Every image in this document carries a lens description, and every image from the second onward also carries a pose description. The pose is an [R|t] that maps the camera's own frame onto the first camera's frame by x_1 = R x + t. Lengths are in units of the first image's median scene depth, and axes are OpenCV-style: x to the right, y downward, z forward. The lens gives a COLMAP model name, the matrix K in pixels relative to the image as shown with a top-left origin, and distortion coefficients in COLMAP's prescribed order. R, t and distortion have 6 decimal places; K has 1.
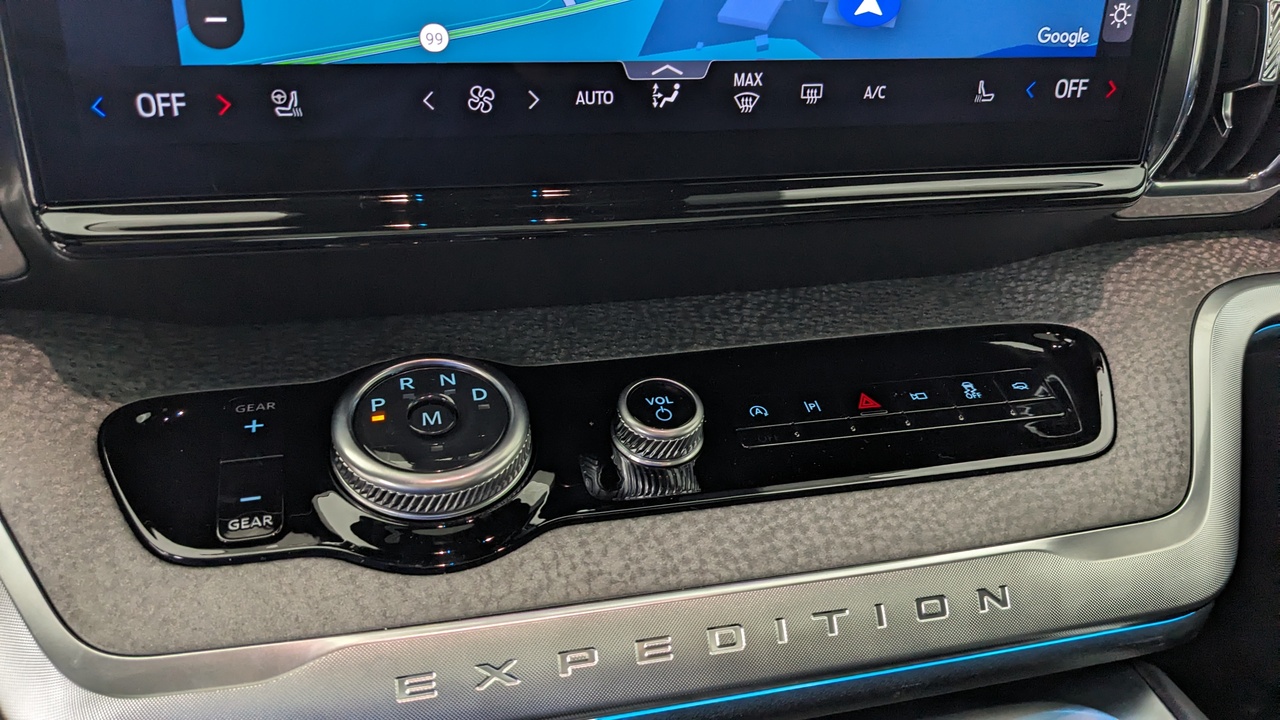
lens RADIAL K [[993.3, 0, 640.9], [0, 993.3, 374.6], [0, 0, 1]] dist [0.063059, -0.092832]
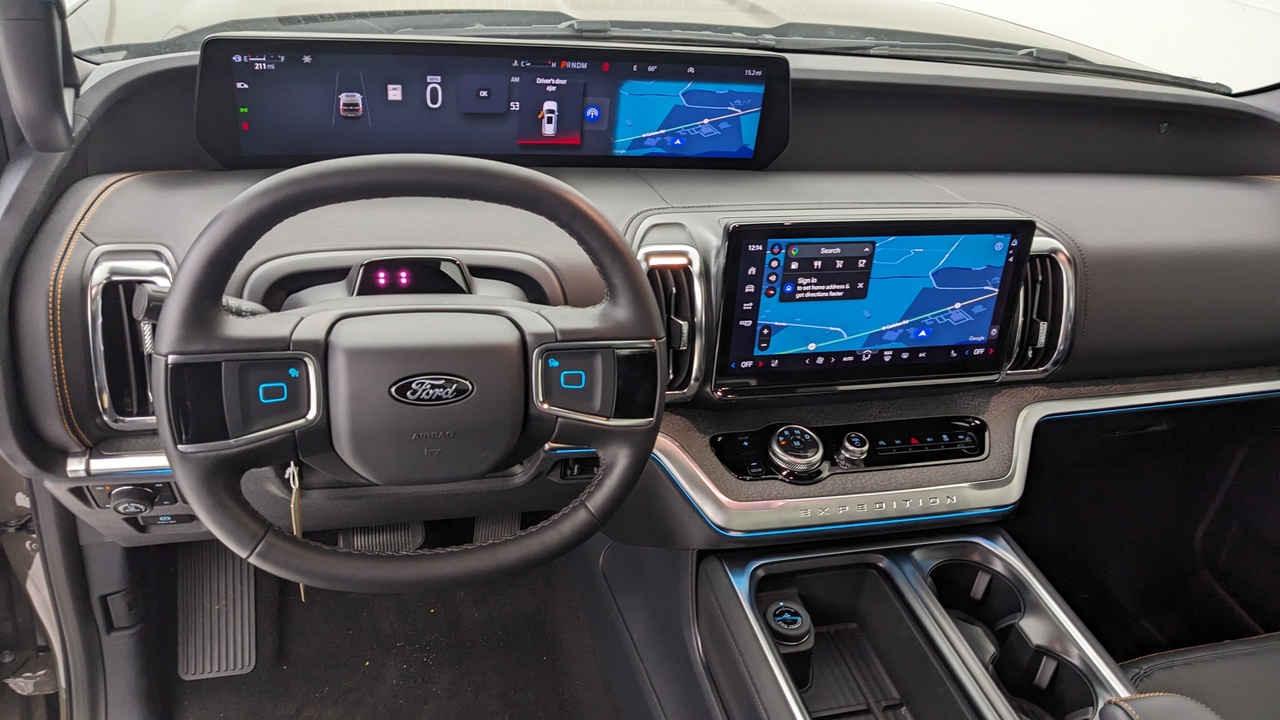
lens RADIAL K [[993.3, 0, 640.9], [0, 993.3, 374.6], [0, 0, 1]] dist [0.063059, -0.092832]
pose [[0.998764, 0.036965, 0.033213, -0.866087], [-0.037763, 0.999005, 0.023731, -0.258099], [-0.032303, -0.024956, 0.999167, -2.467742]]
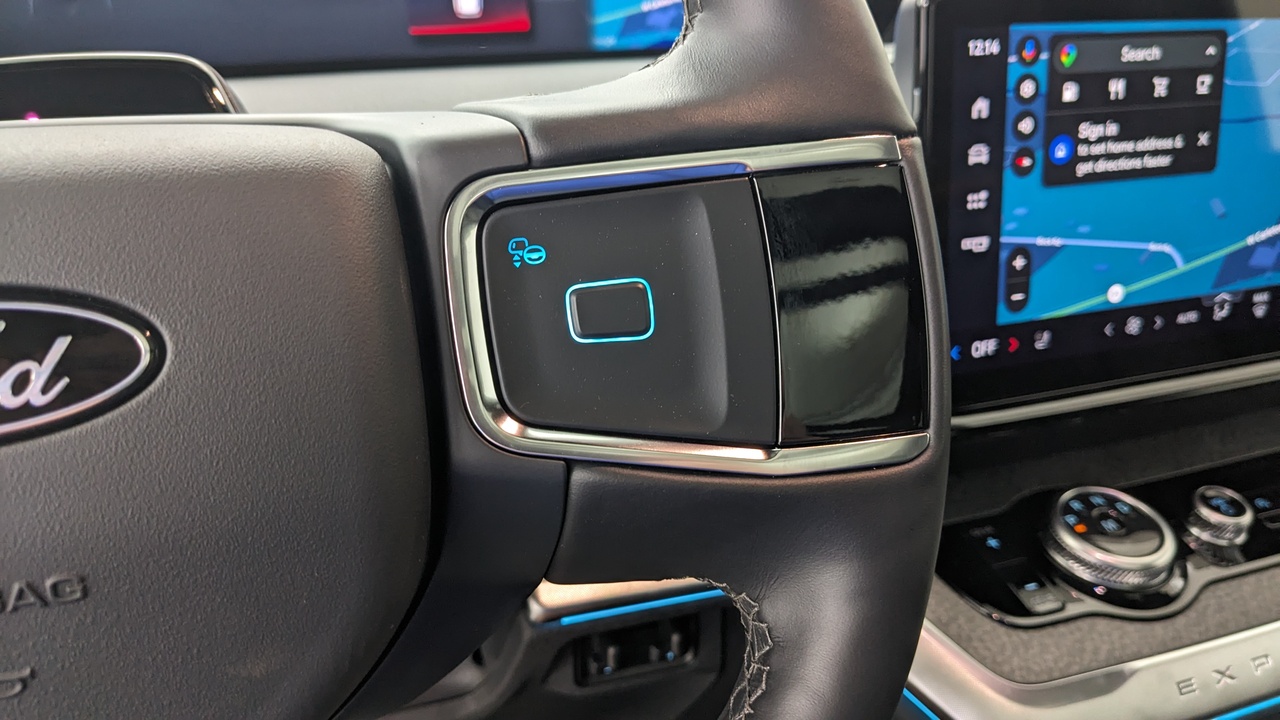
lens RADIAL K [[1010.3, 0, 639.0], [0, 1010.3, 377.4], [0, 0, 1]] dist [-0.009858, -0.006904]
pose [[0.993766, -0.088868, 0.067324, -0.986419], [0.097229, 0.986296, -0.133290, -0.044209], [-0.054556, 0.139005, 0.988788, -0.531030]]
